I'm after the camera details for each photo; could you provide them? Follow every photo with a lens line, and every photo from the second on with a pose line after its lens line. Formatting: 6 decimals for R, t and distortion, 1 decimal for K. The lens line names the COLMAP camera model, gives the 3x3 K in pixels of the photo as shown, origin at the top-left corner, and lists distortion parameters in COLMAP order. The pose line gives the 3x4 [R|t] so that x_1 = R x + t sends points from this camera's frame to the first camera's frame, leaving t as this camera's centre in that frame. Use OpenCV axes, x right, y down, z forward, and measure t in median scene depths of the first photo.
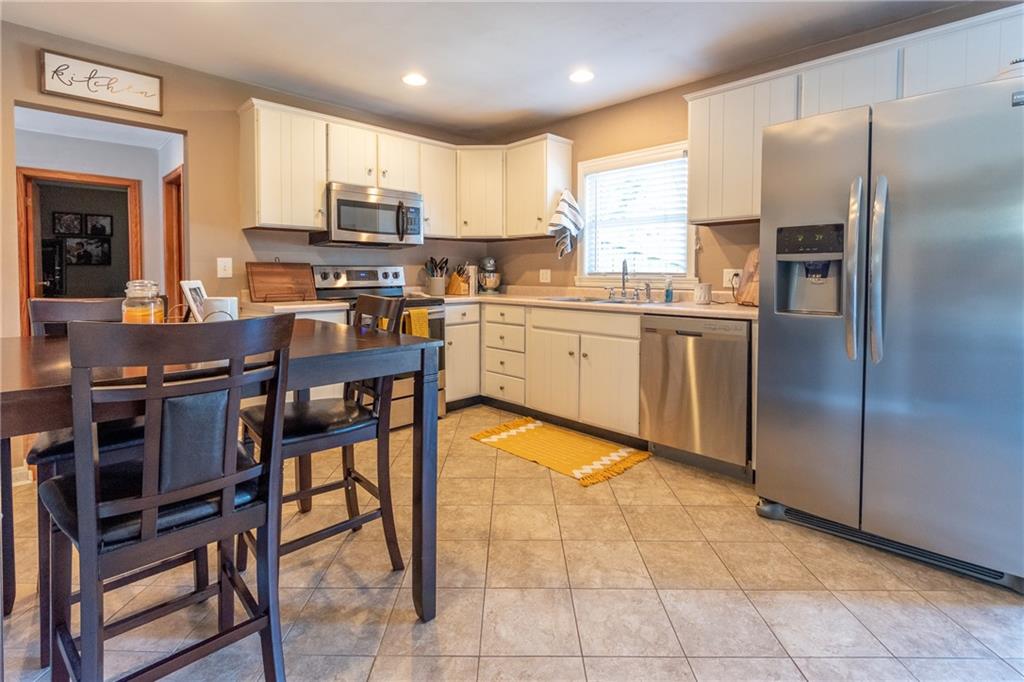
lens RADIAL K [[474.7, 0, 497.6], [0, 474.7, 289.4], [0, 0, 1]] dist [-0.006249, -0.000339]
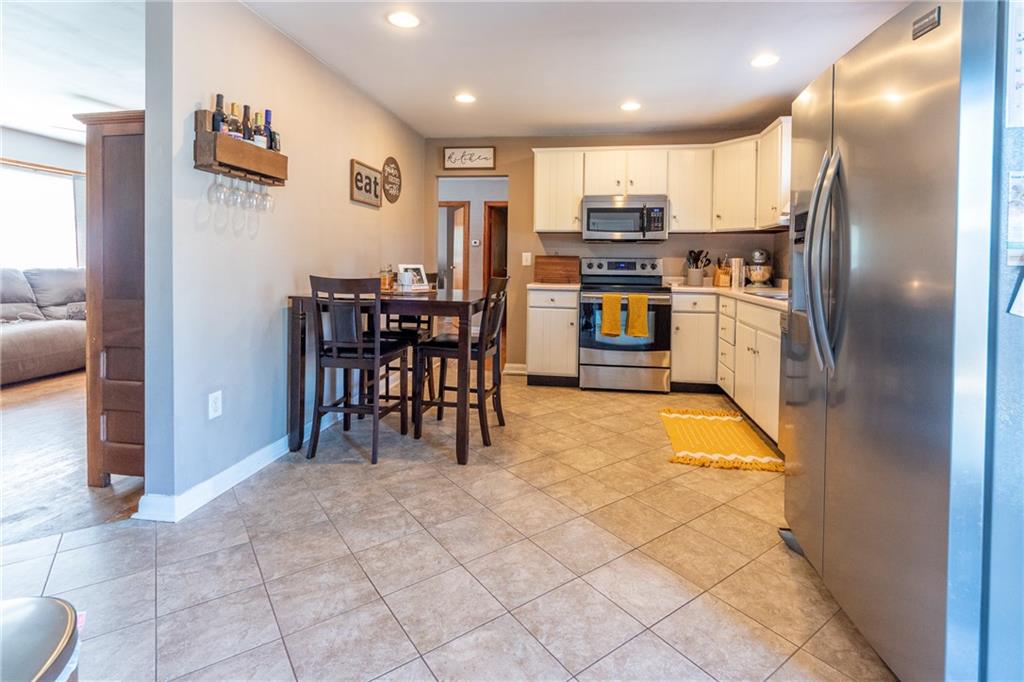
lens RADIAL K [[474.7, 0, 526.1], [0, 474.7, 268.6], [0, 0, 1]] dist [-0.006249, -0.000339]
pose [[0.624095, 0.016420, -0.781176, 0.596709], [-0.039276, 0.999175, -0.010376, 0.000193], [0.780361, 0.037157, 0.624224, 0.039066]]
